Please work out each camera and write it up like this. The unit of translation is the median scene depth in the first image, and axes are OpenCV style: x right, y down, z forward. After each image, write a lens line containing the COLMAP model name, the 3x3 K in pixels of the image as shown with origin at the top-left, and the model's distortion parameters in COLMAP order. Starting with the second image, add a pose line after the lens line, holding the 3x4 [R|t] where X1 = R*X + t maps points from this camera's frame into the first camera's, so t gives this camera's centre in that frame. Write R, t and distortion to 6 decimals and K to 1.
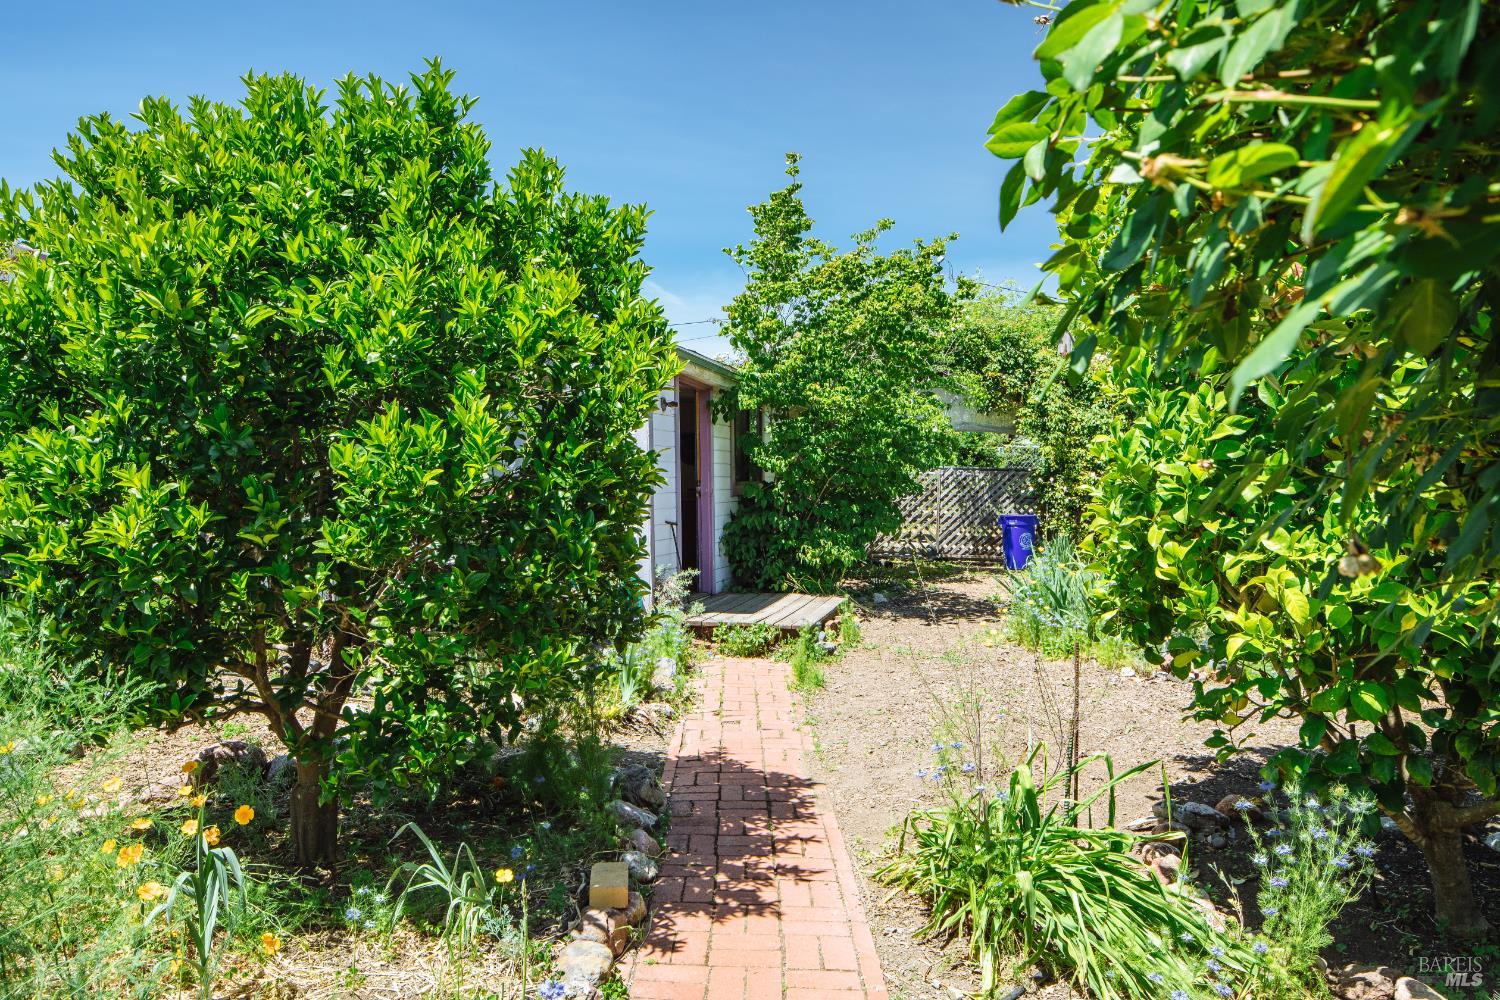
lens RADIAL K [[991.8, 0, 750.0], [0, 991.8, 500.0], [0, 0, 1]] dist [-0.002611, -0.000752]
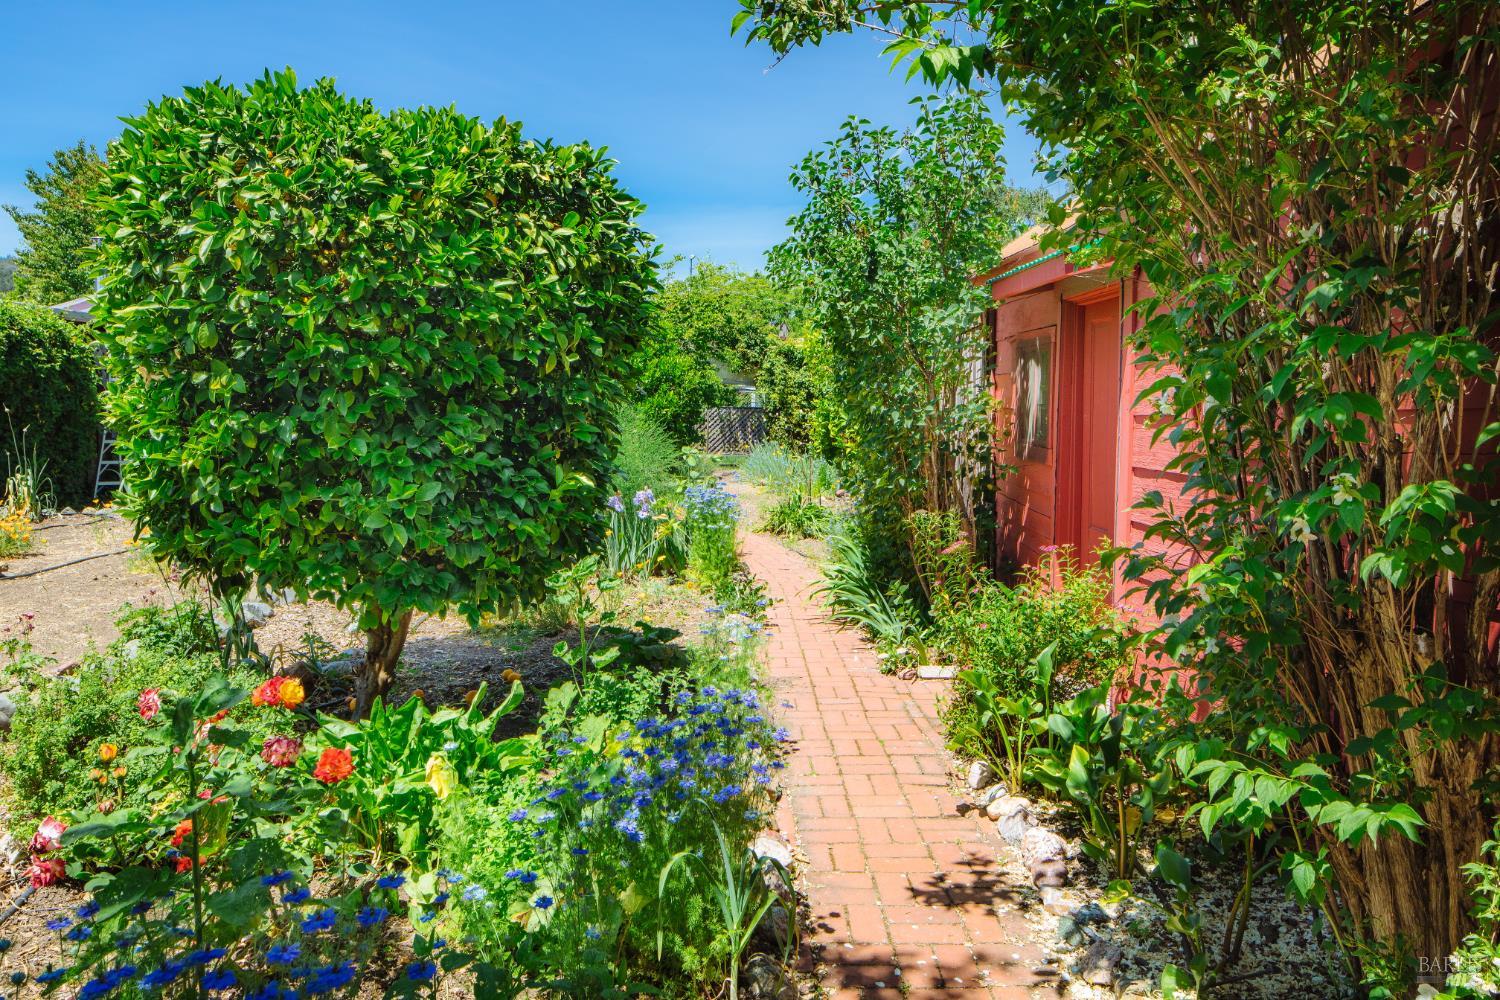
lens RADIAL K [[991.8, 0, 750.0], [0, 991.8, 500.0], [0, 0, 1]] dist [-0.002611, -0.000752]
pose [[0.956182, -0.032132, 0.291006, -0.226309], [0.014138, 0.997867, 0.063729, 0.016452], [-0.292433, -0.056822, 0.954596, -0.577974]]
